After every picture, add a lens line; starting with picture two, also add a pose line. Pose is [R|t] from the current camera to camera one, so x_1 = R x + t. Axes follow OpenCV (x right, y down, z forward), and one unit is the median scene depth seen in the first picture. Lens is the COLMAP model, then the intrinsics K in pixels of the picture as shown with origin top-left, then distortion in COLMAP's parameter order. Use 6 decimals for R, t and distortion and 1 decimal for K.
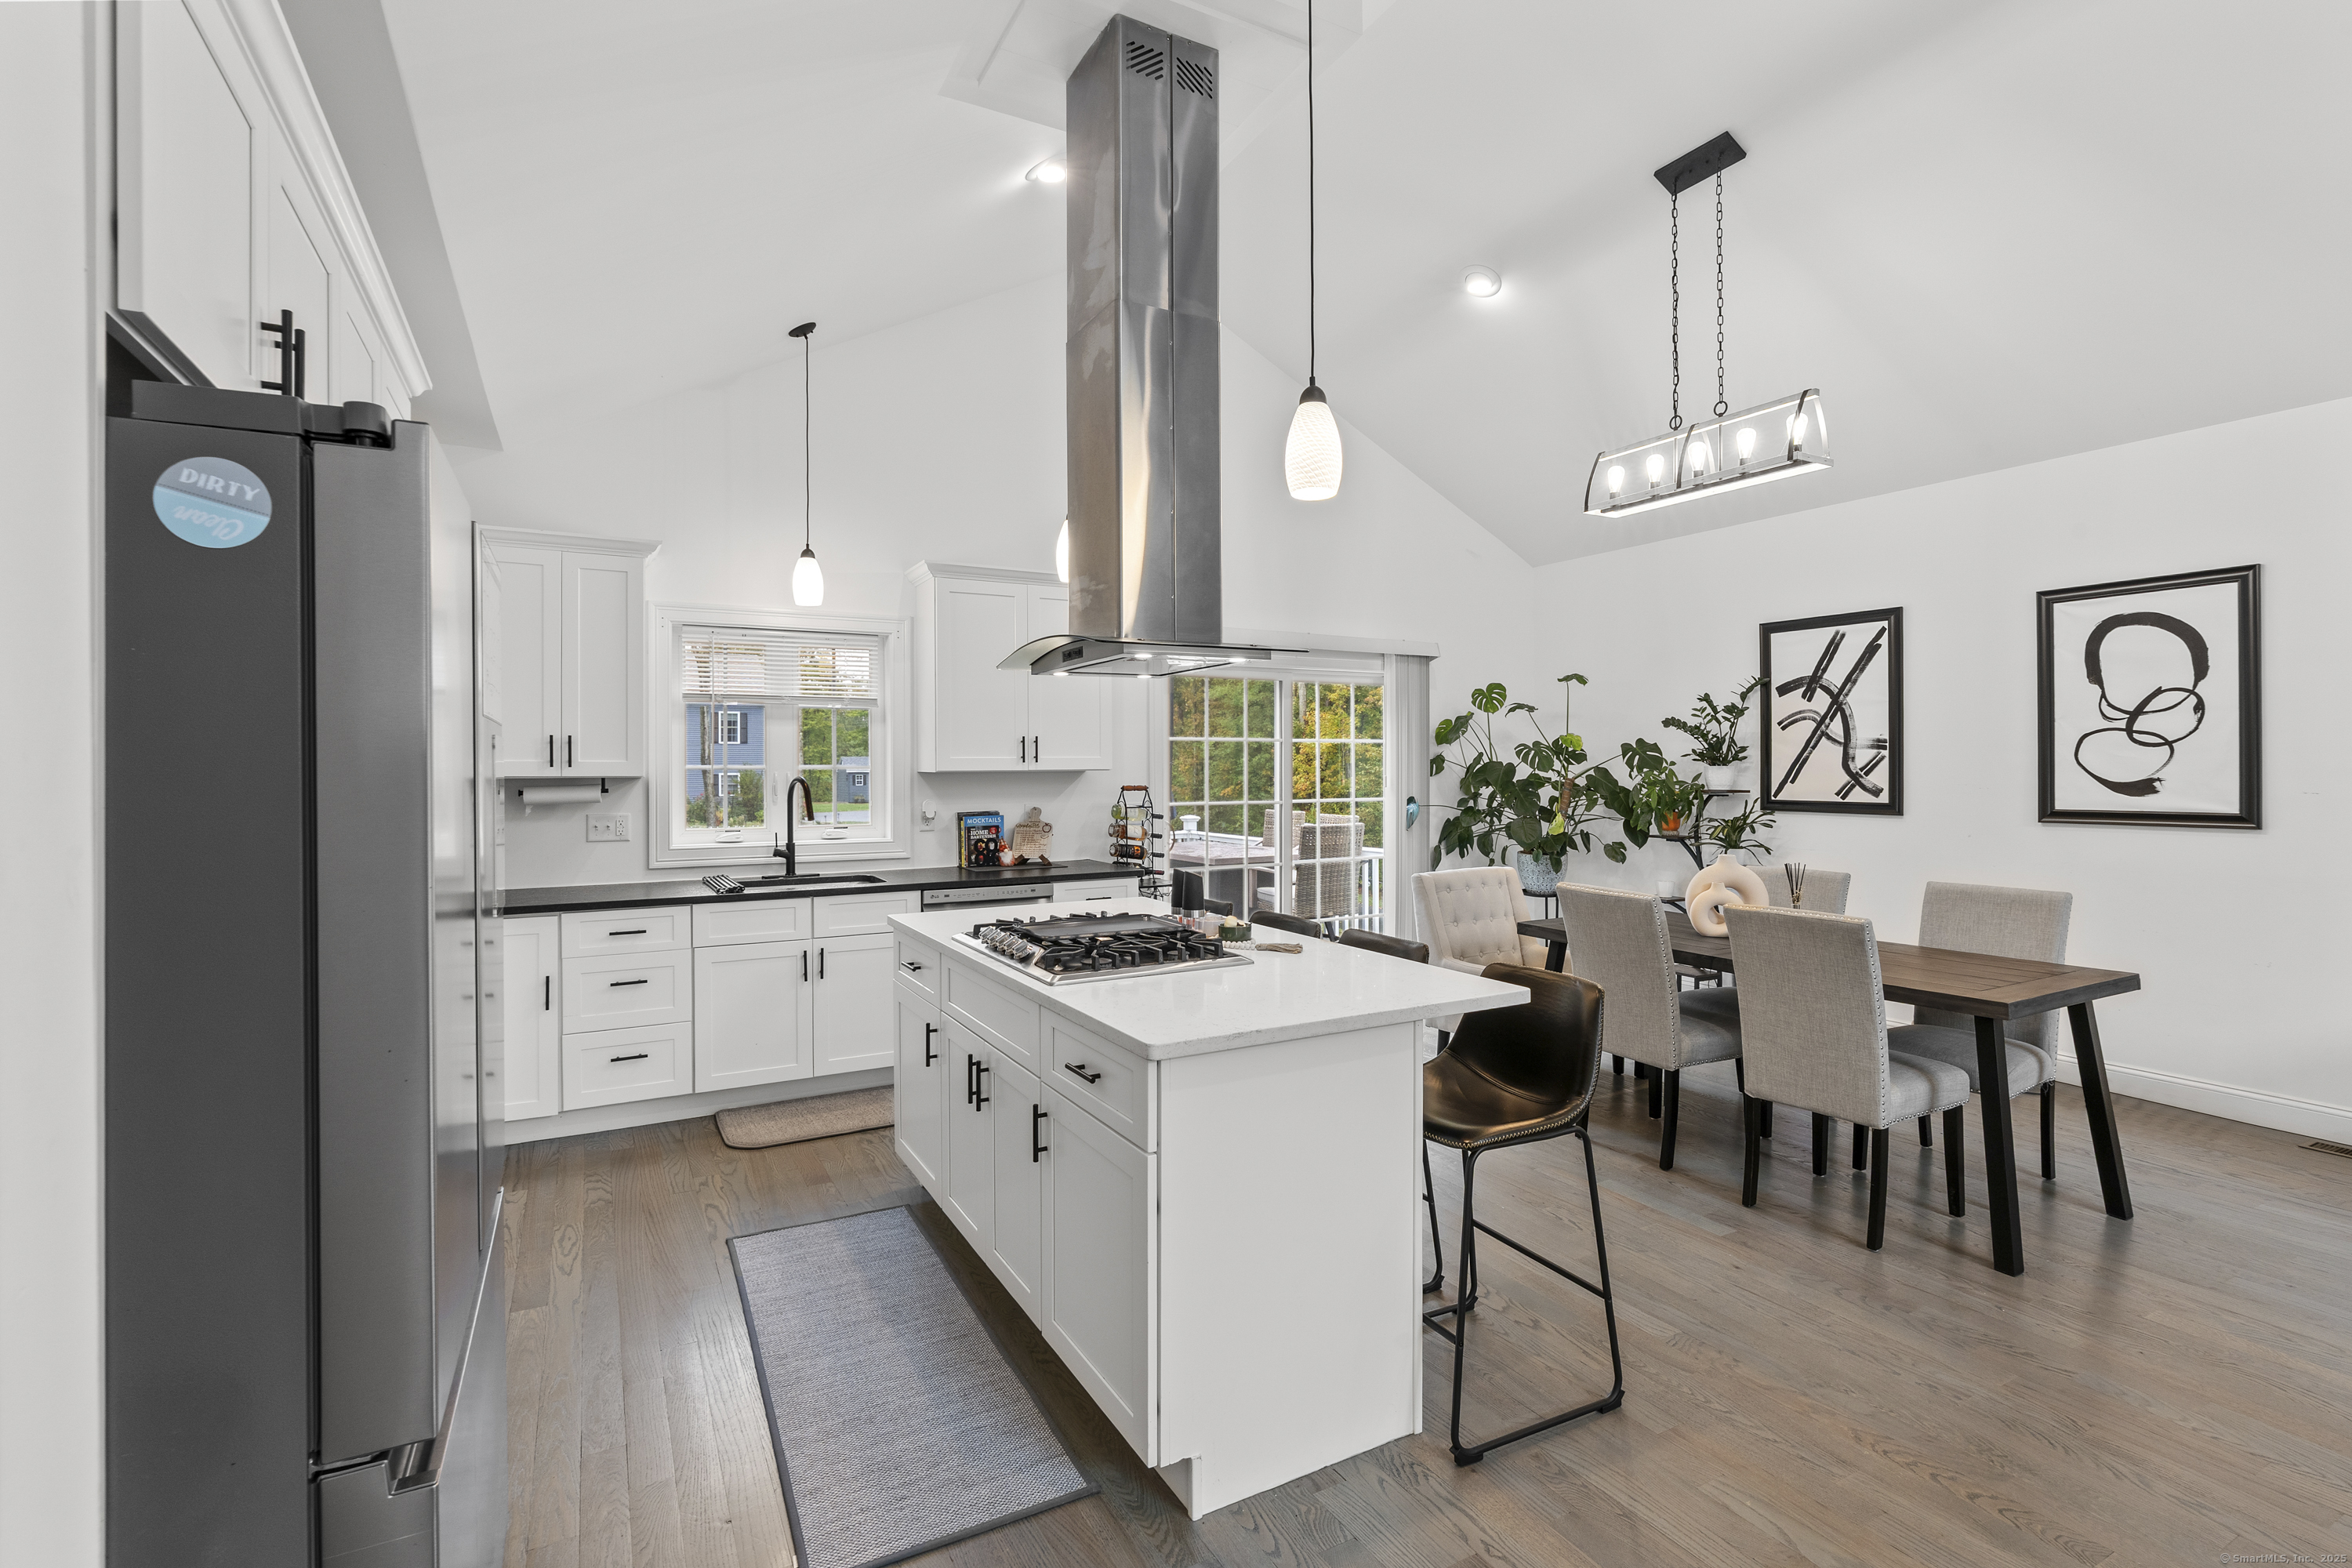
lens RADIAL K [[1068.5, 0, 1175.7], [0, 1068.5, 775.3], [0, 0, 1]] dist [-0.015523, 0.004576]
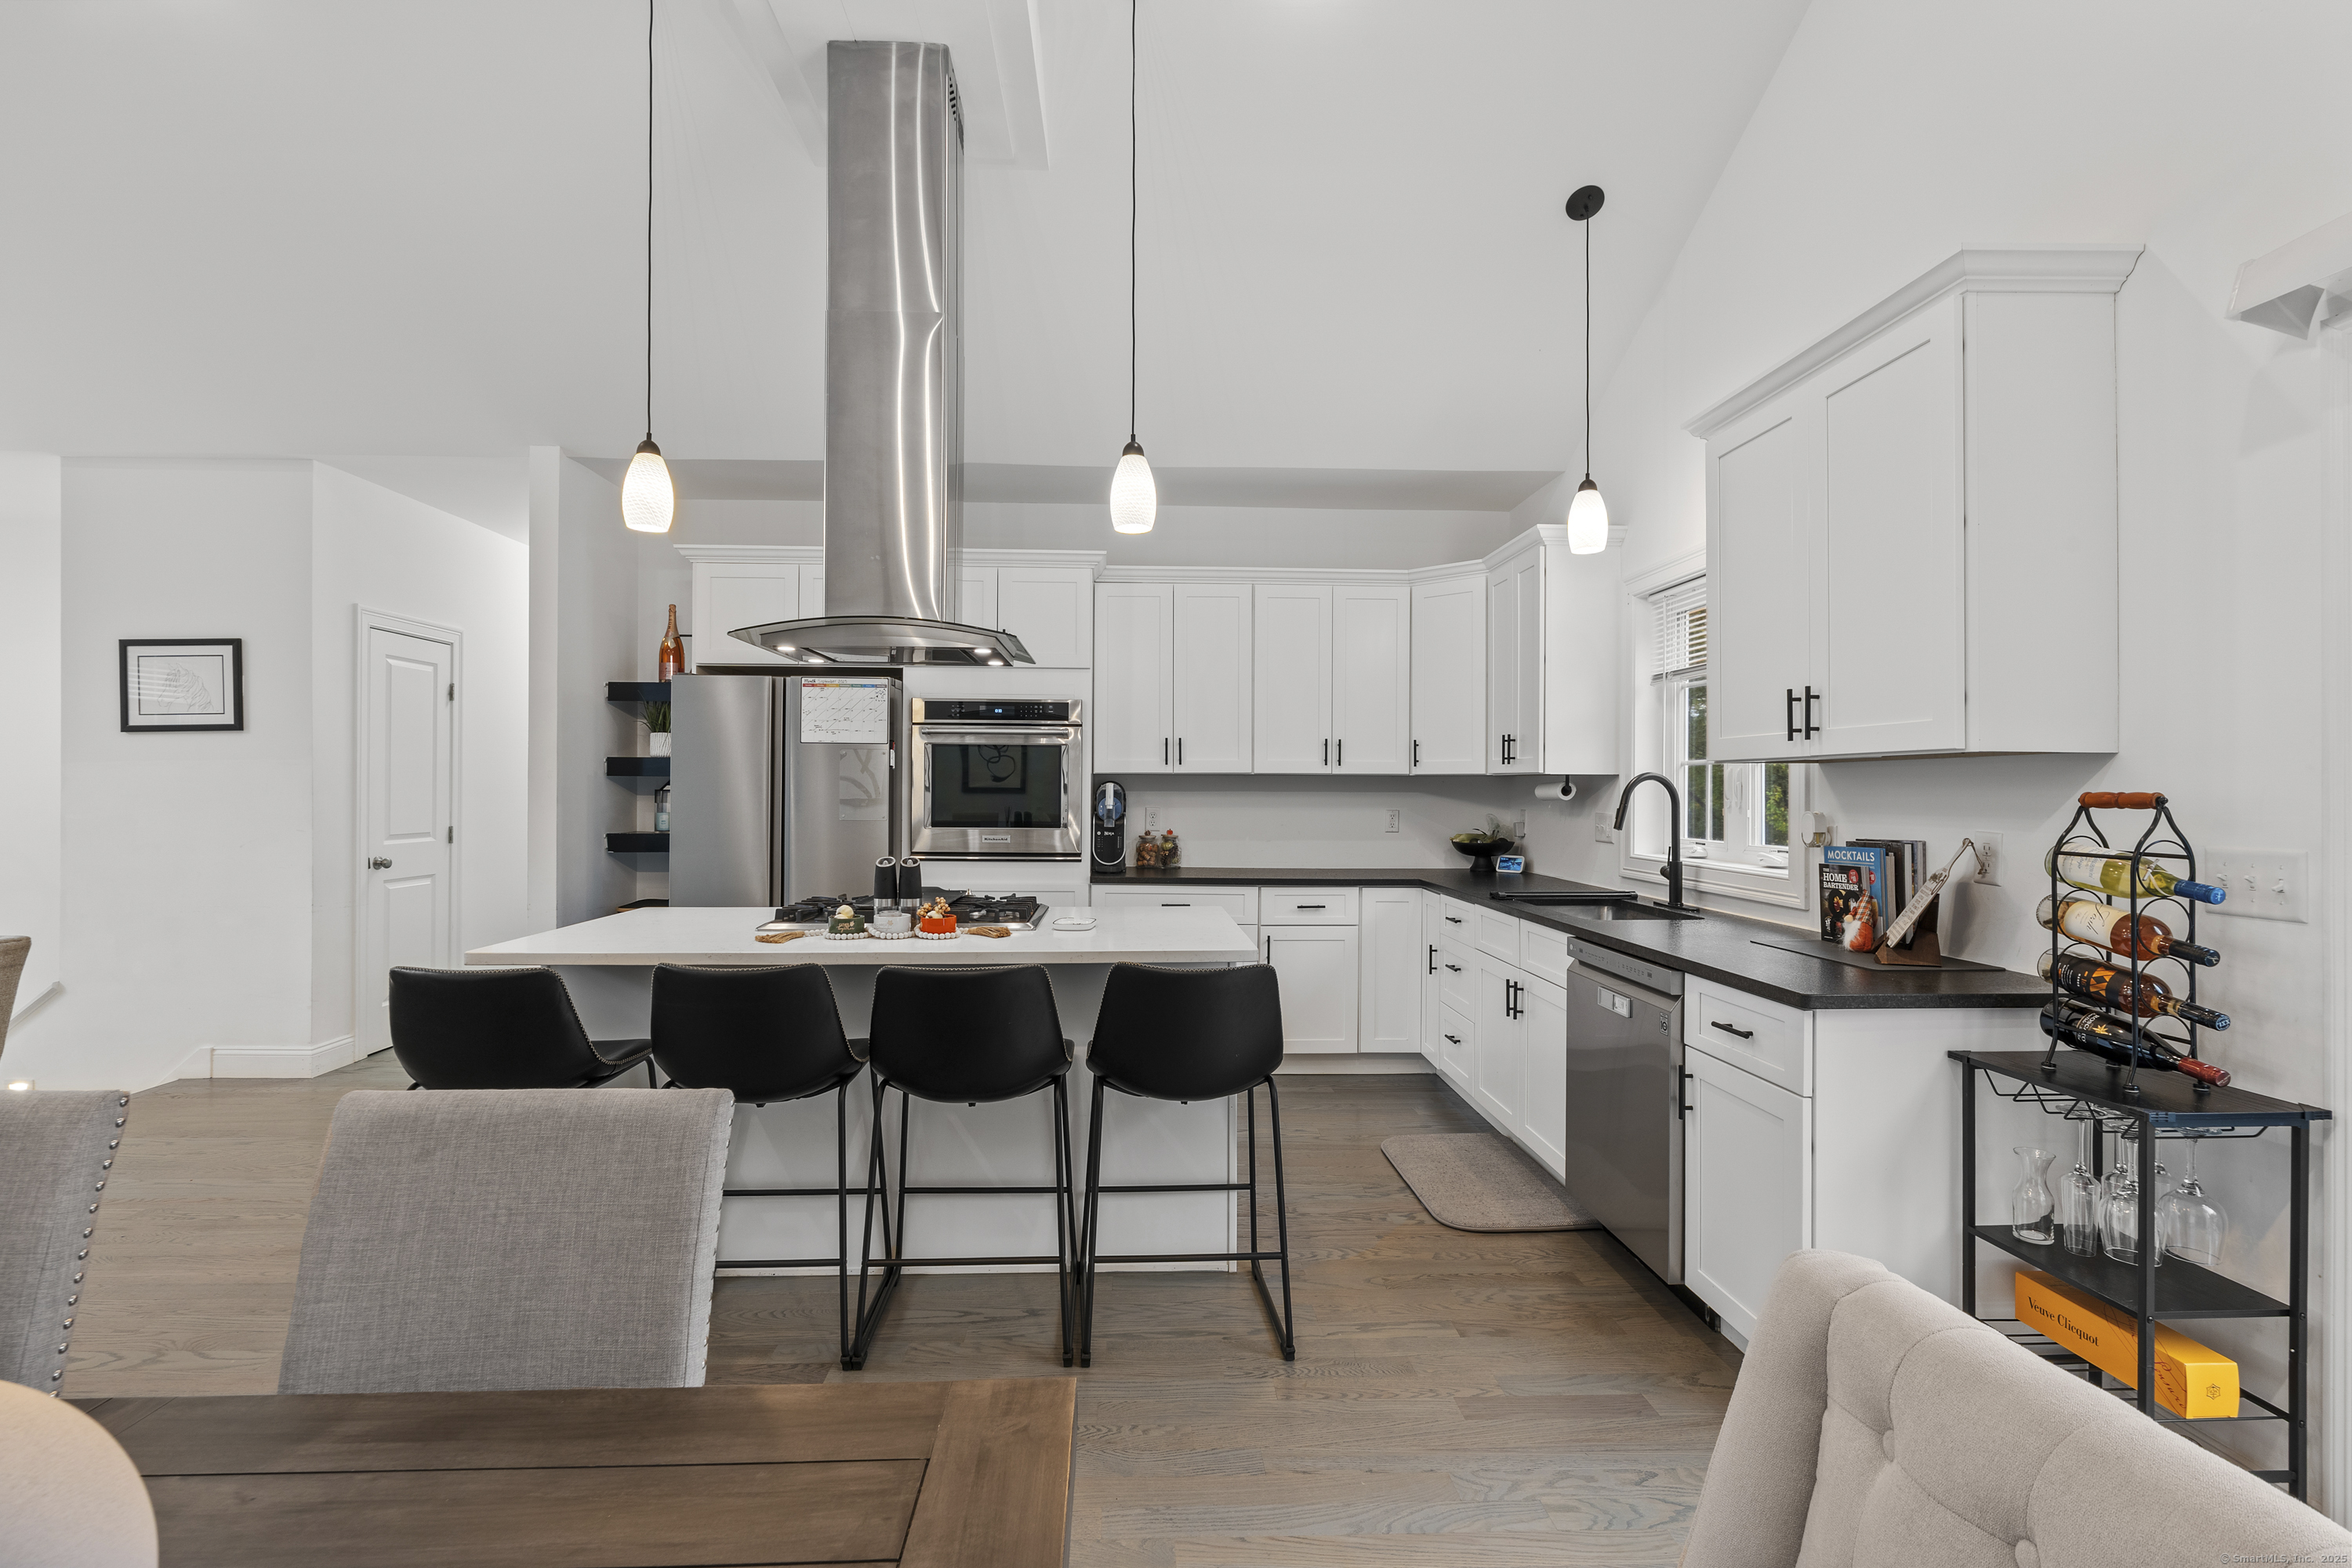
lens RADIAL K [[1068.5, 0, 1158.3], [0, 1068.5, 777.9], [0, 0, 1]] dist [-0.015523, 0.004576]
pose [[-0.435089, -0.005969, -0.900368, 0.447444], [-0.012503, 0.999922, -0.000587, 0.009385], [0.900301, 0.011002, -0.435129, 0.950258]]
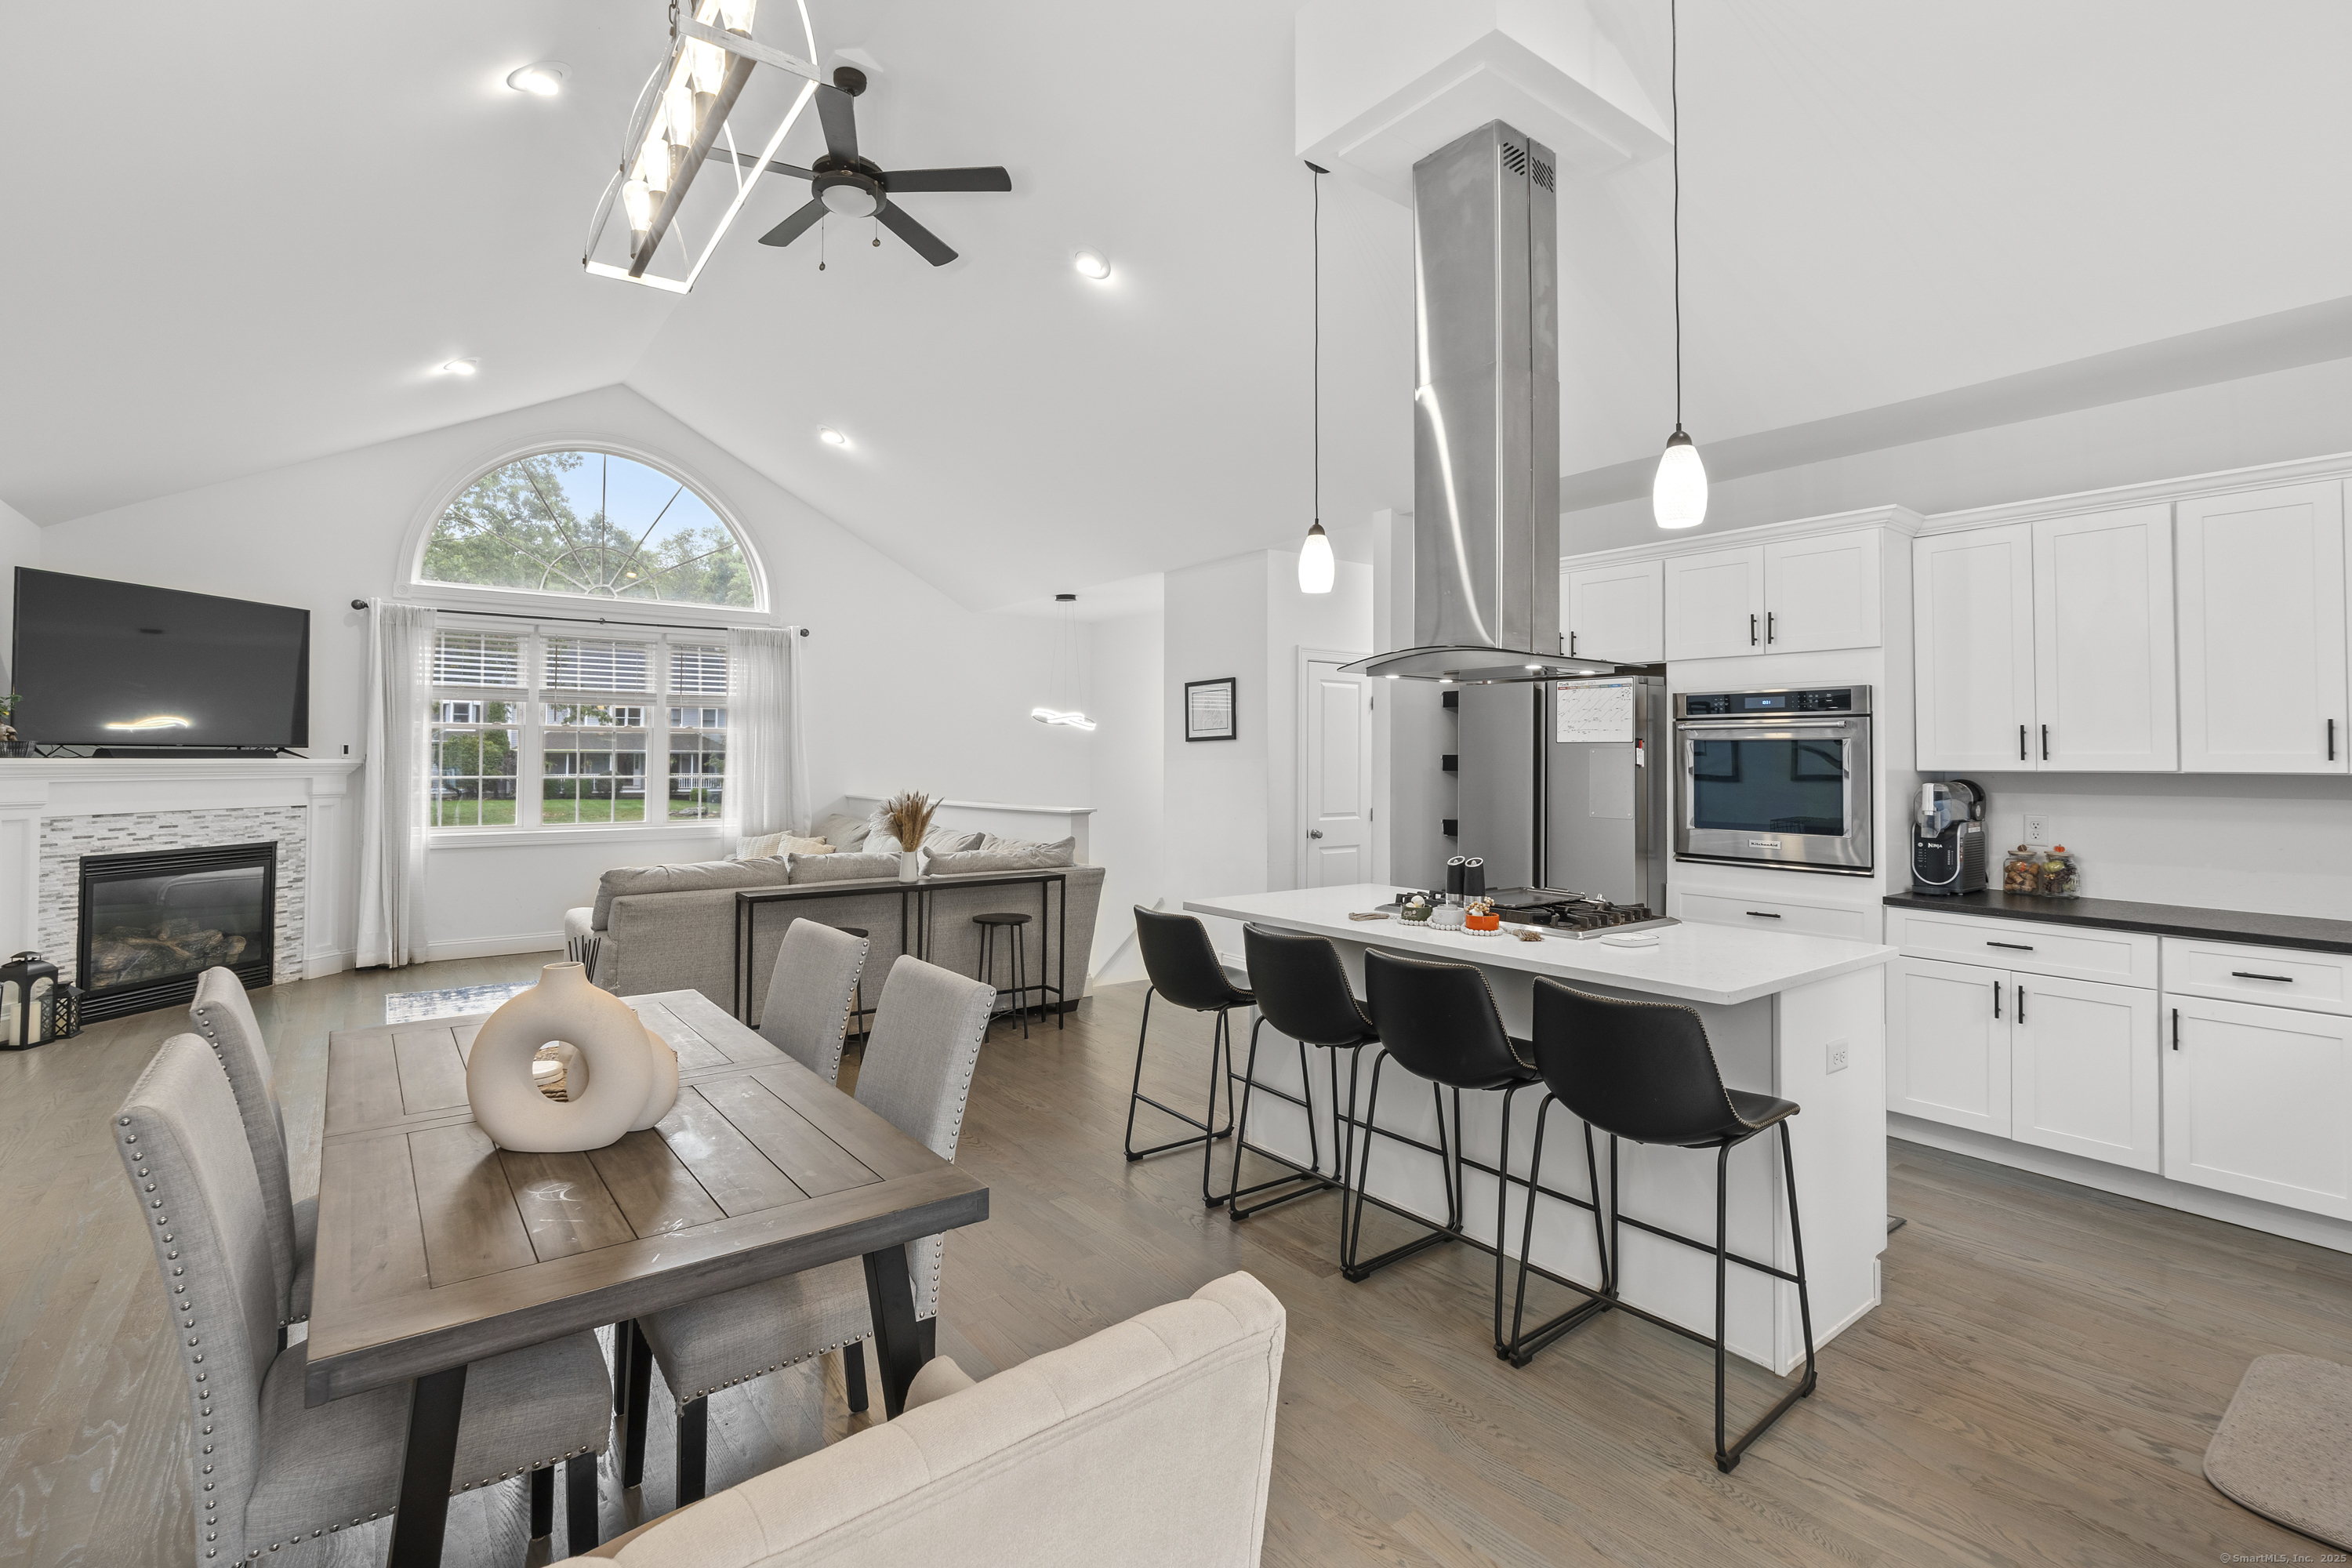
lens RADIAL K [[1068.5, 0, 1158.2], [0, 1068.5, 731.2], [0, 0, 1]] dist [-0.015523, 0.004576]
pose [[-0.988885, -0.003699, -0.148637, 0.269751], [-0.001520, 0.999890, -0.014772, -0.012129], [0.148675, -0.014382, -0.988781, 1.177257]]
